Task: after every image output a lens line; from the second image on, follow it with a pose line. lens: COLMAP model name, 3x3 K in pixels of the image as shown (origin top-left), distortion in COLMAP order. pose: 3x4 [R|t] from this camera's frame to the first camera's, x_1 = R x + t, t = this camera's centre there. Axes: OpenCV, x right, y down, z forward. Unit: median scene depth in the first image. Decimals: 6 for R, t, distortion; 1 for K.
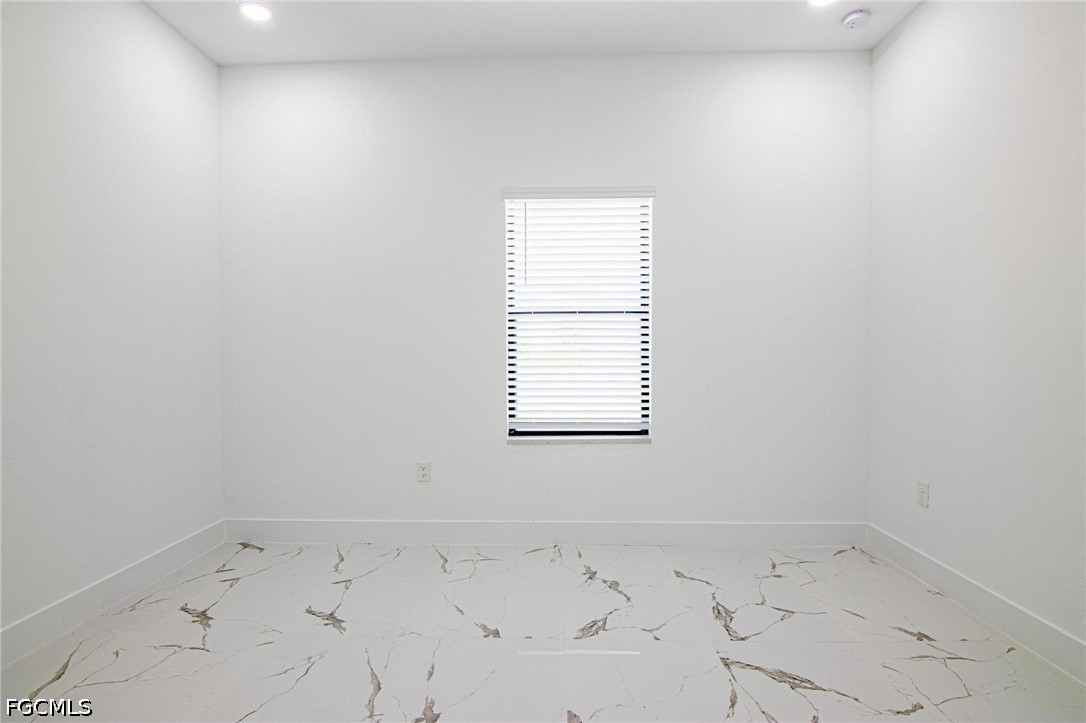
lens RADIAL K [[552.4, 0, 542.3], [0, 552.4, 361.7], [0, 0, 1]] dist [-0.017875, -0.002422]
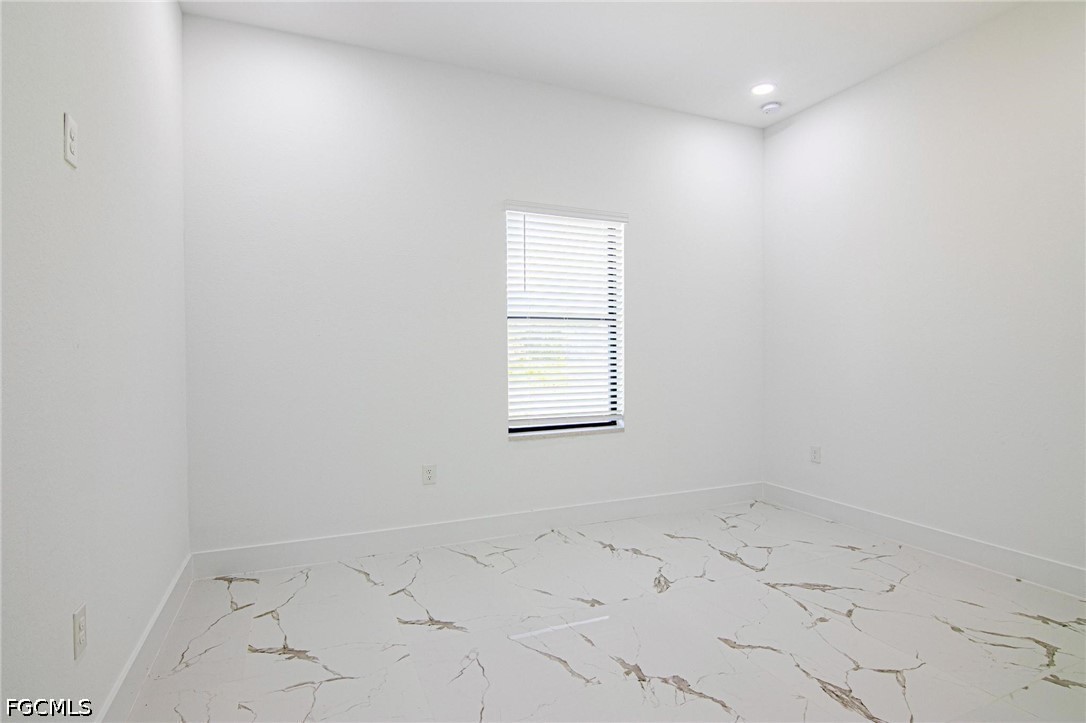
lens RADIAL K [[552.4, 0, 538.4], [0, 552.4, 360.1], [0, 0, 1]] dist [-0.017875, -0.002422]
pose [[0.905219, -0.005383, 0.424912, -0.464579], [0.008984, 0.999939, -0.006473, 0.001632], [-0.424851, 0.009677, 0.905211, 0.014966]]
